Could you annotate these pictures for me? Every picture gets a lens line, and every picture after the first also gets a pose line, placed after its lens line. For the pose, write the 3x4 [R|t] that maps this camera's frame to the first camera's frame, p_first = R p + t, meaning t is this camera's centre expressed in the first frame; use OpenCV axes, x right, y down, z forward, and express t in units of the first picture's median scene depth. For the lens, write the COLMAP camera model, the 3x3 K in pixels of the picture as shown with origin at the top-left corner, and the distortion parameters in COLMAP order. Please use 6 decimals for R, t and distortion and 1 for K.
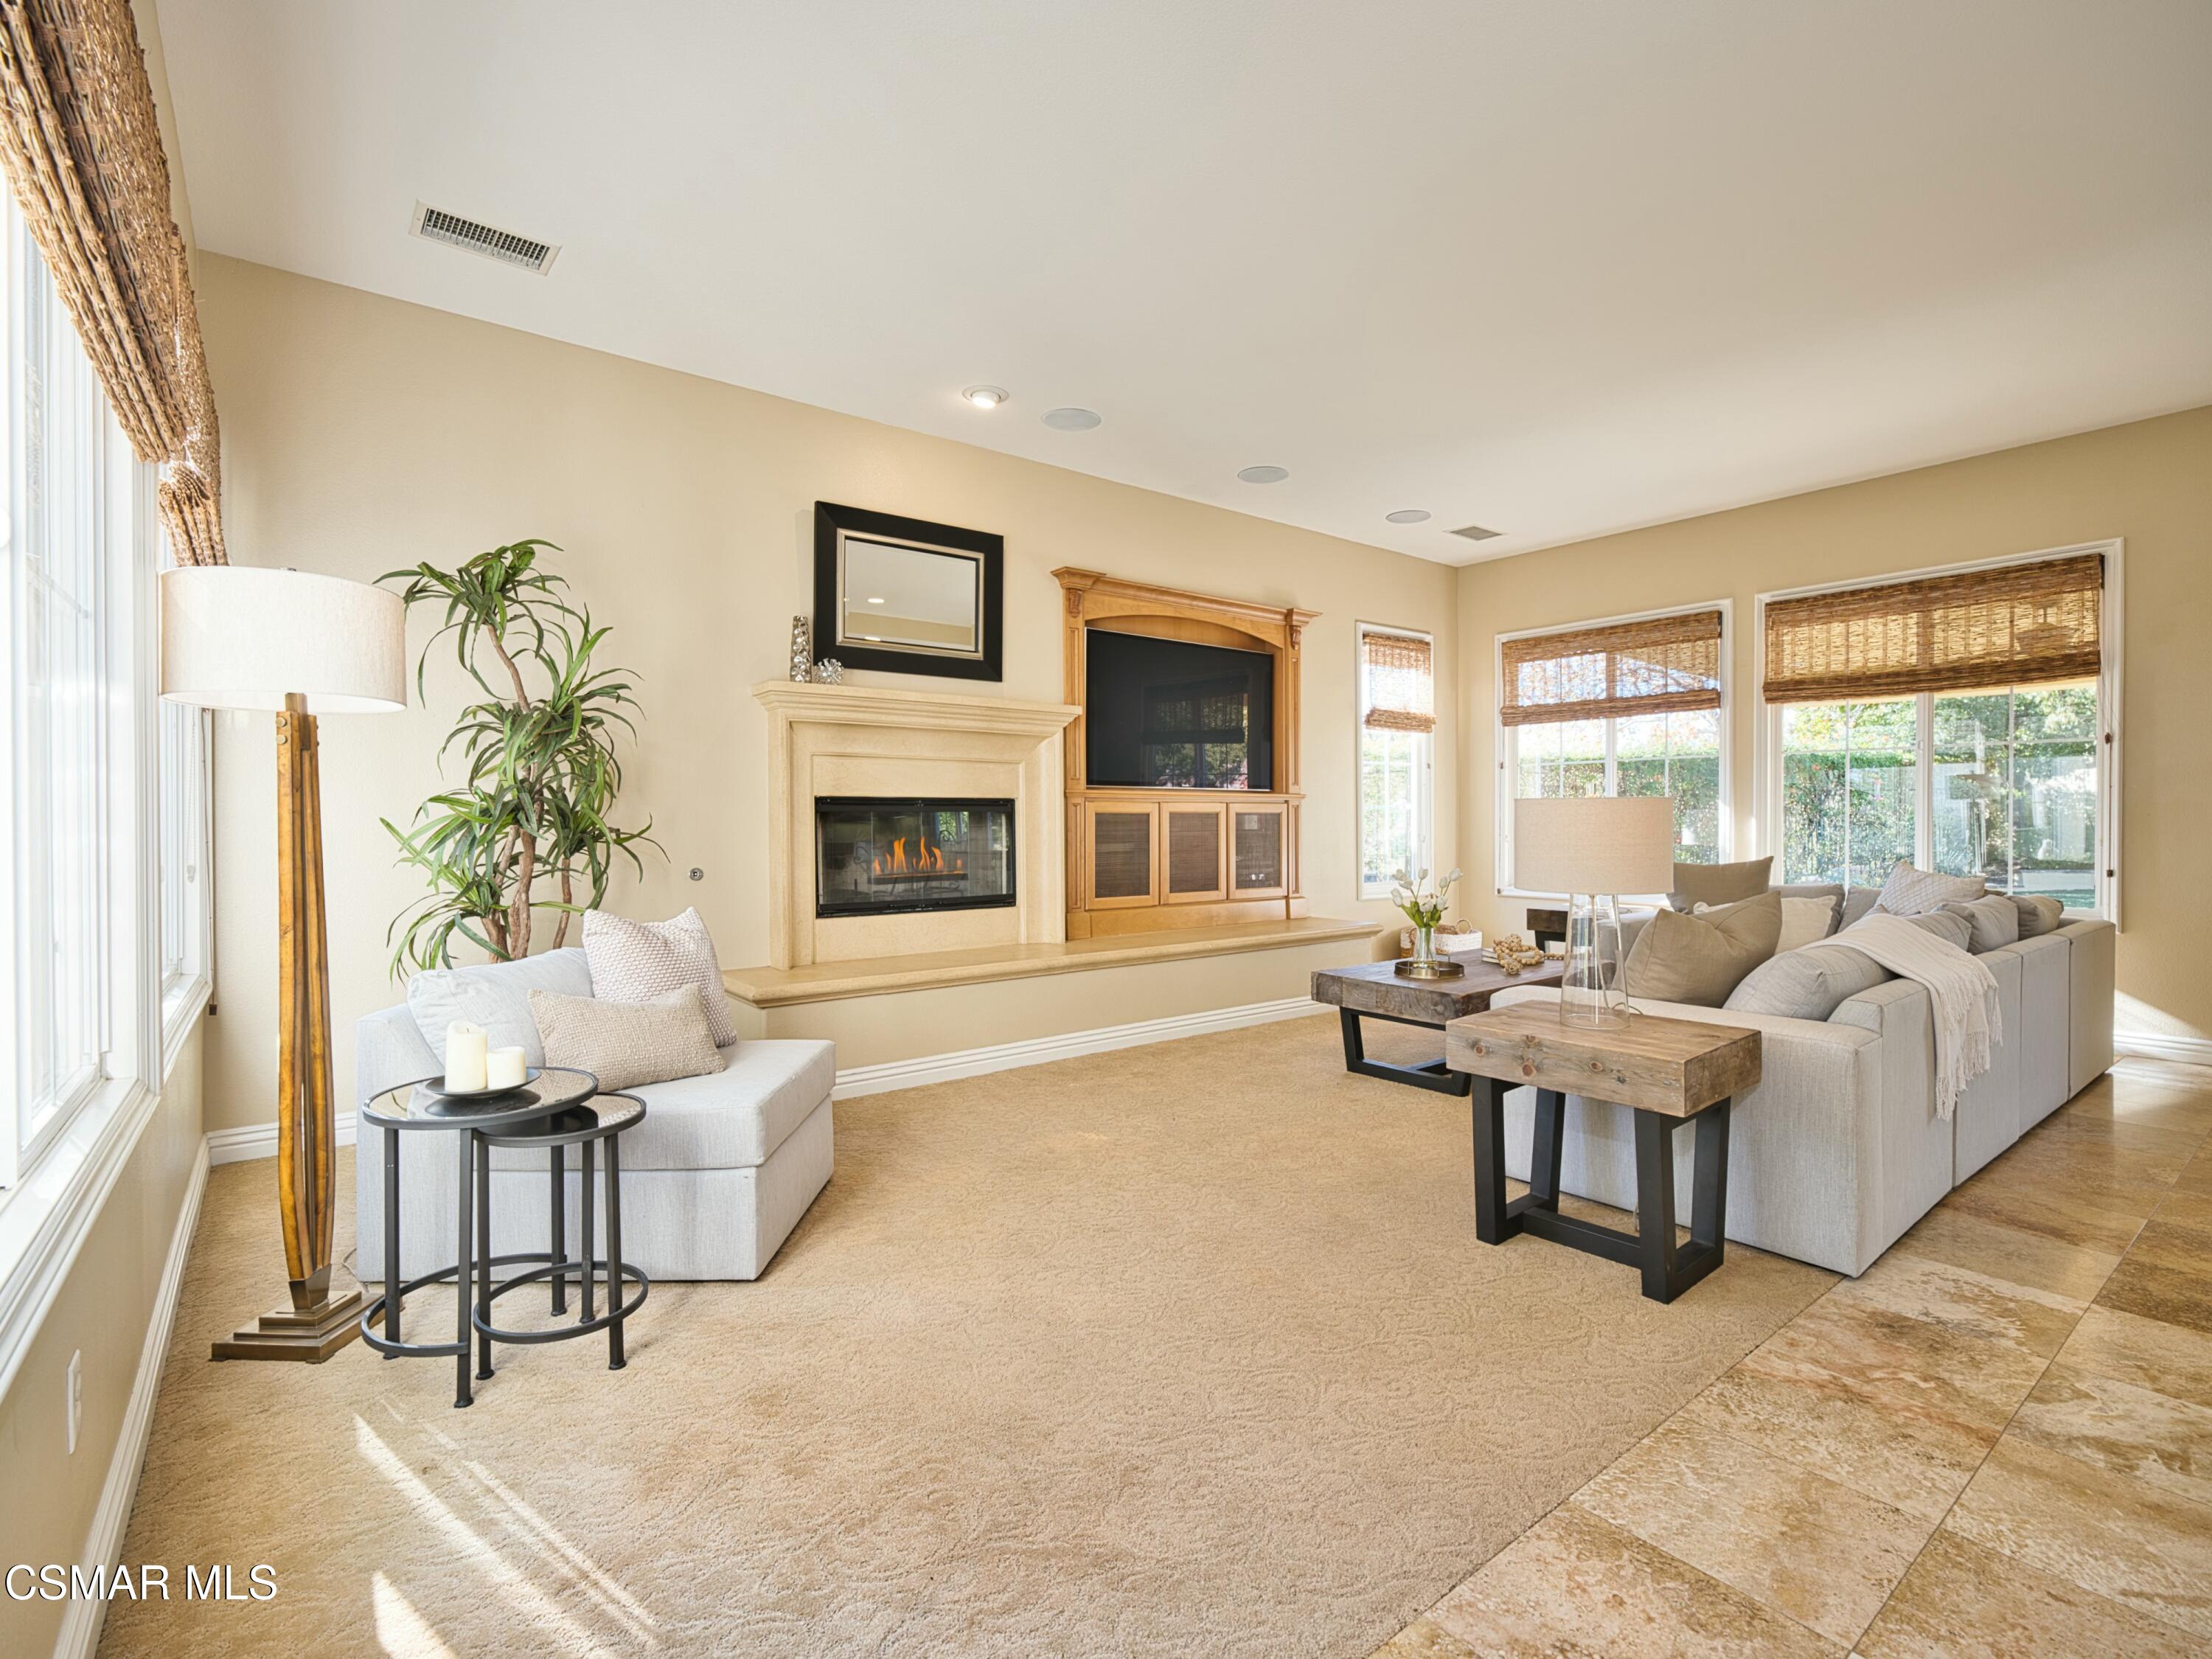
lens RADIAL K [[1051.9, 0, 1106.0], [0, 1051.9, 829.5], [0, 0, 1]] dist [-0.007855, 0.001636]
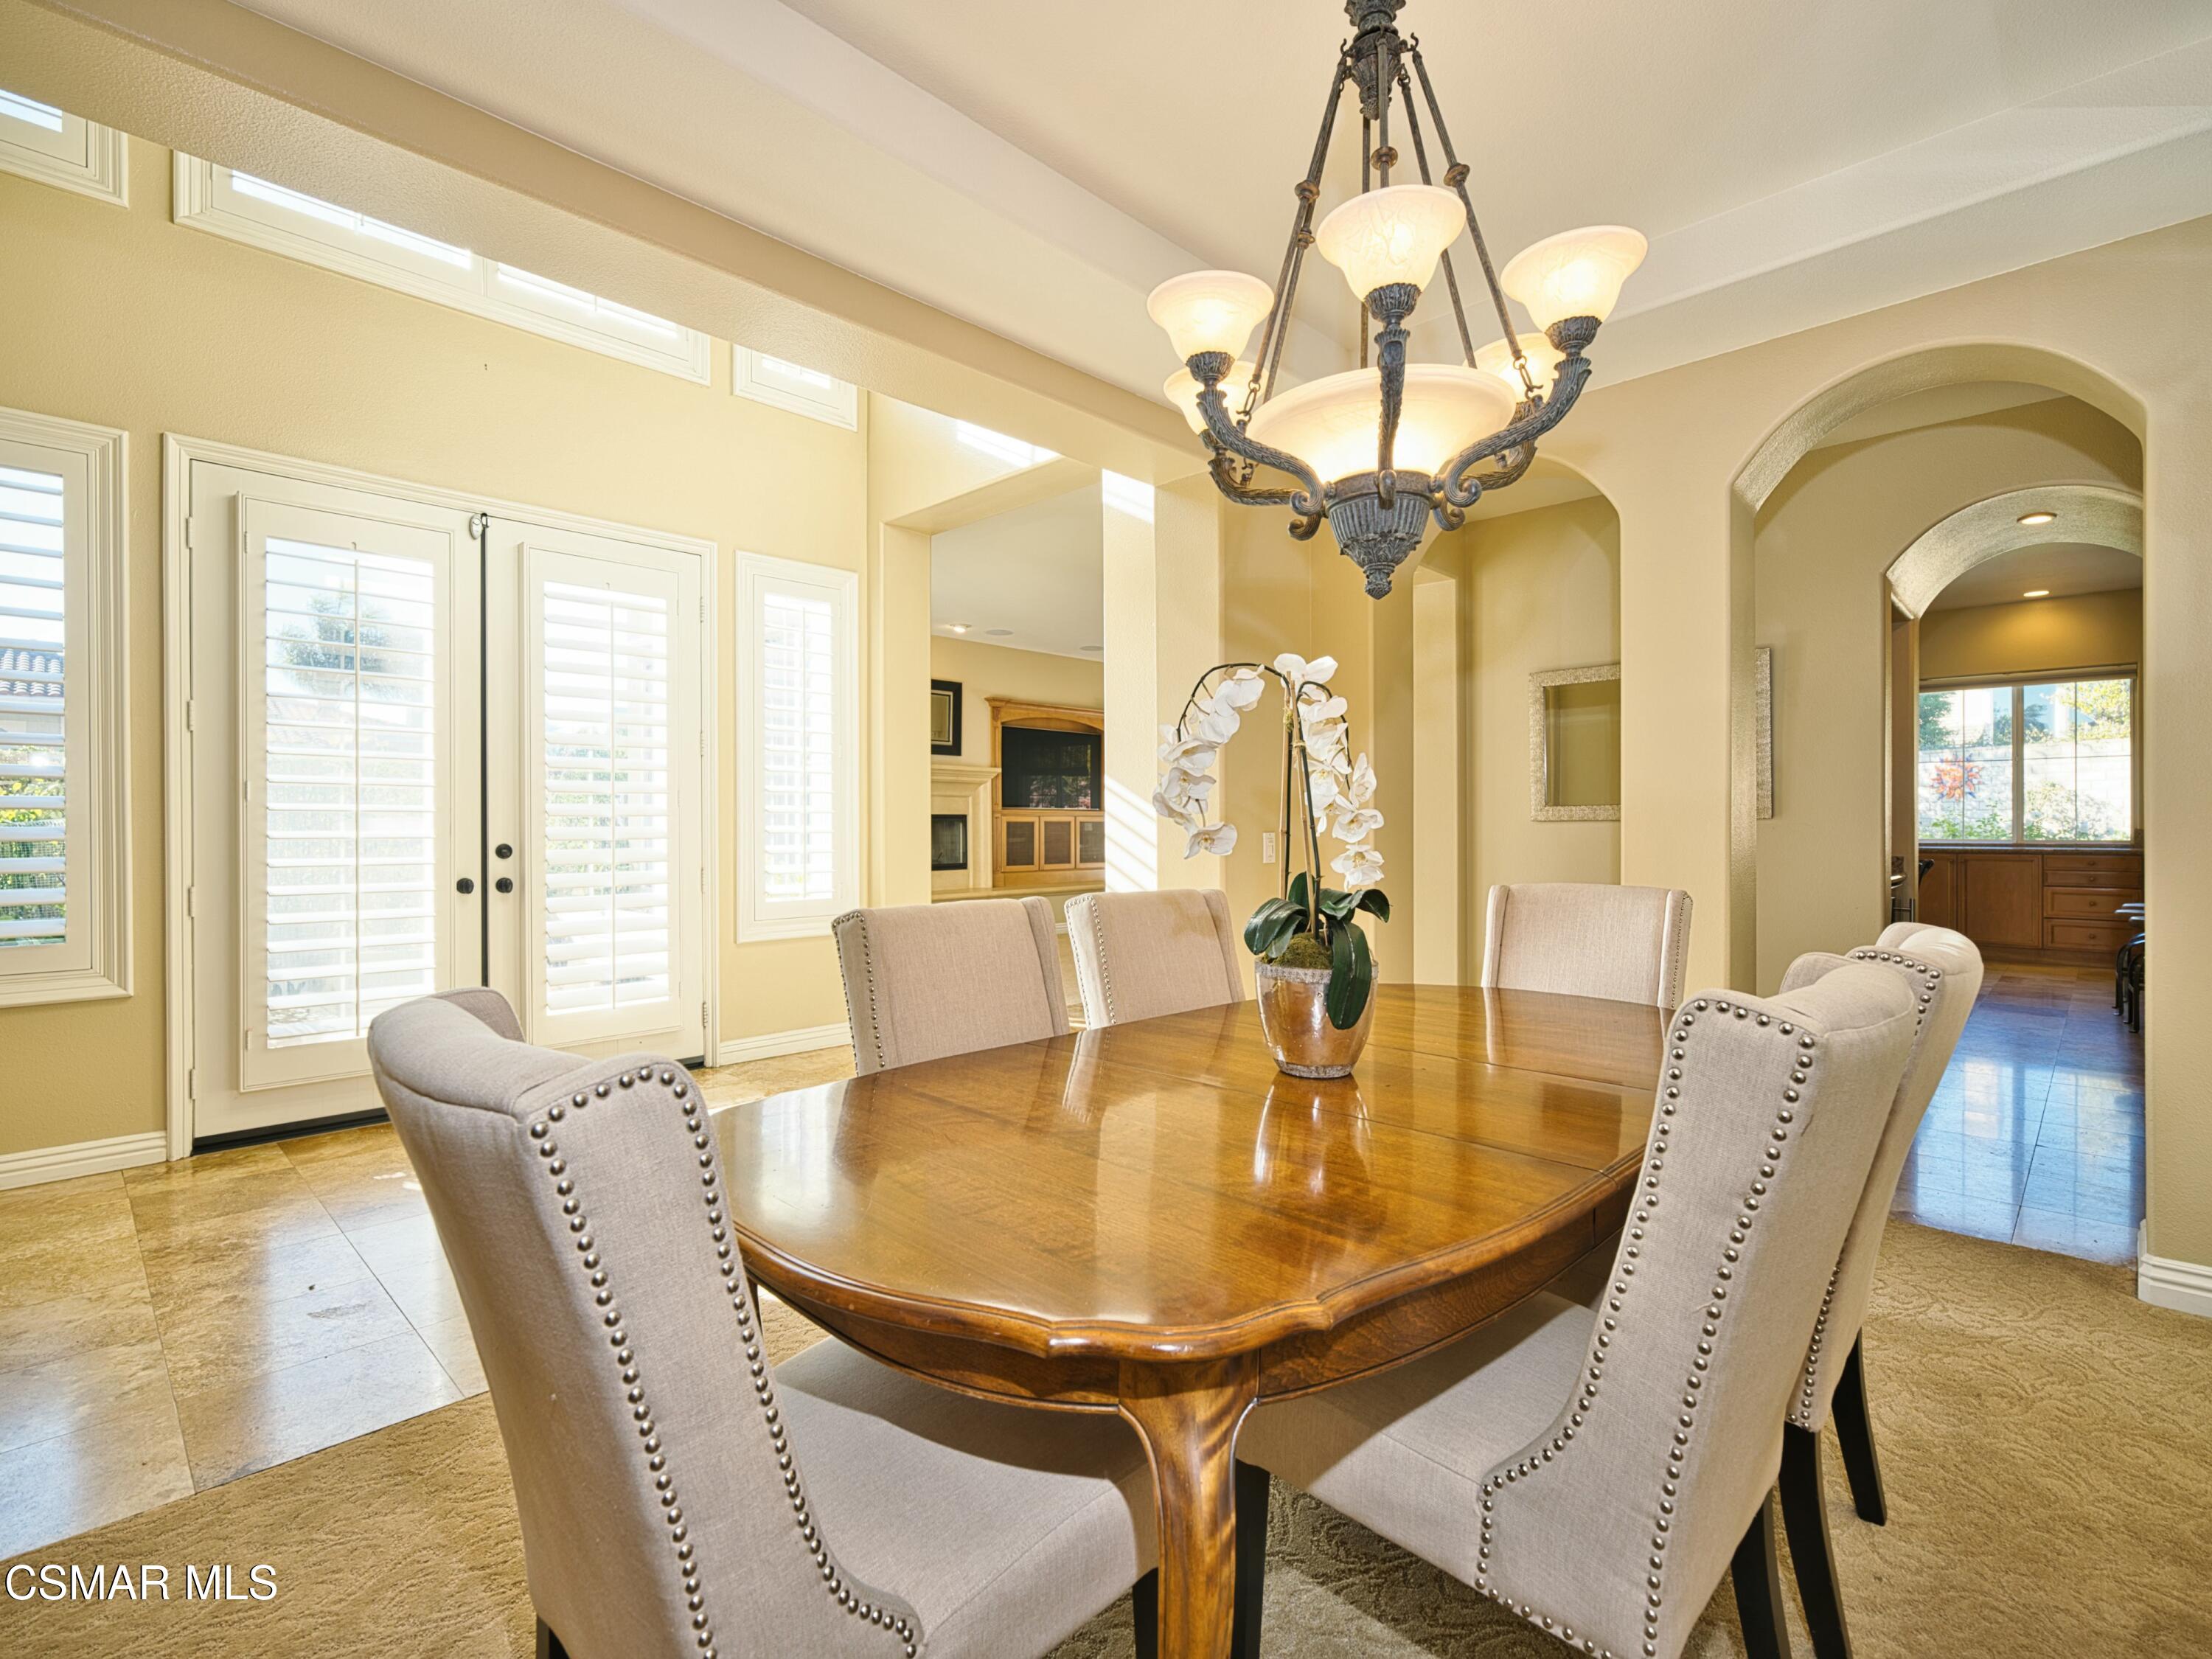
lens RADIAL K [[1051.9, 0, 1106.0], [0, 1051.9, 829.5], [0, 0, 1]] dist [-0.007855, 0.001636]
pose [[0.990921, -0.002646, 0.134418, -0.091687], [0.004038, 0.999941, -0.010088, 0.019542], [-0.134383, 0.010539, 0.990873, -0.970293]]
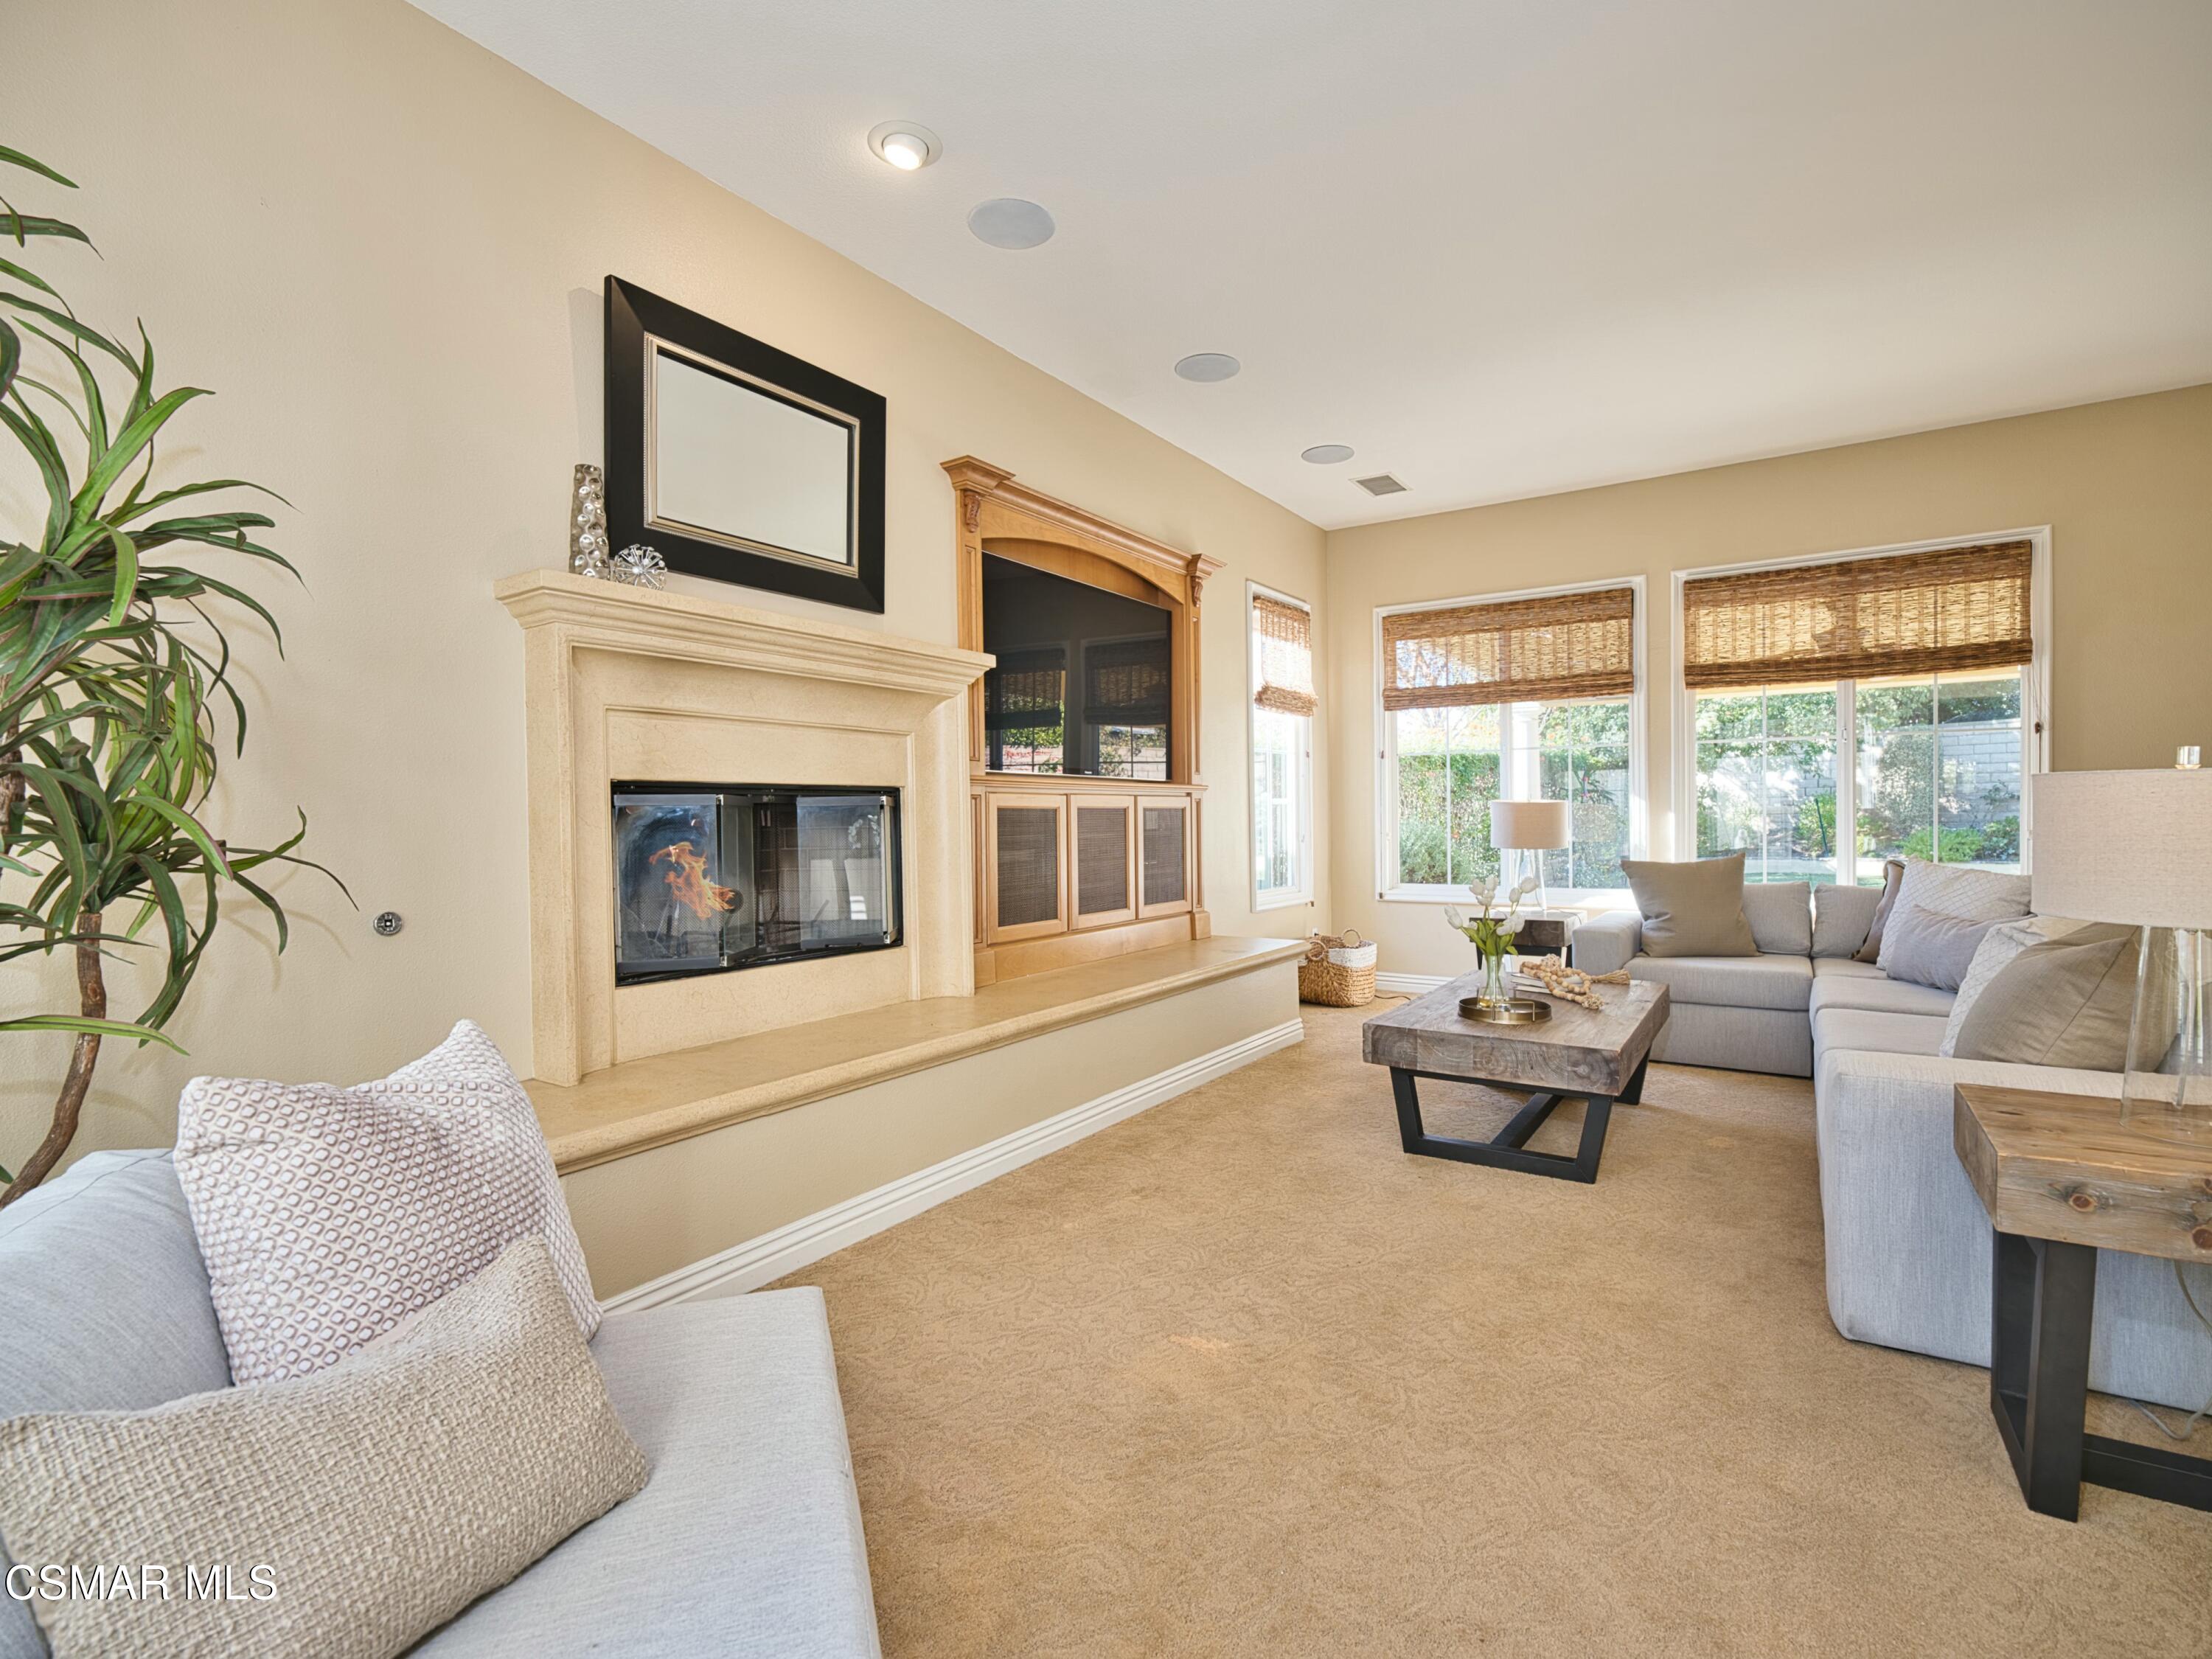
lens RADIAL K [[1049.4, 0, 1111.7], [0, 1049.4, 830.6], [0, 0, 1]] dist [-0.021379, 0.017542]
pose [[0.949761, -0.010953, 0.312783, -0.165227], [0.010648, 0.999940, 0.002684, -0.001653], [-0.312794, 0.000782, 0.949821, 0.304868]]
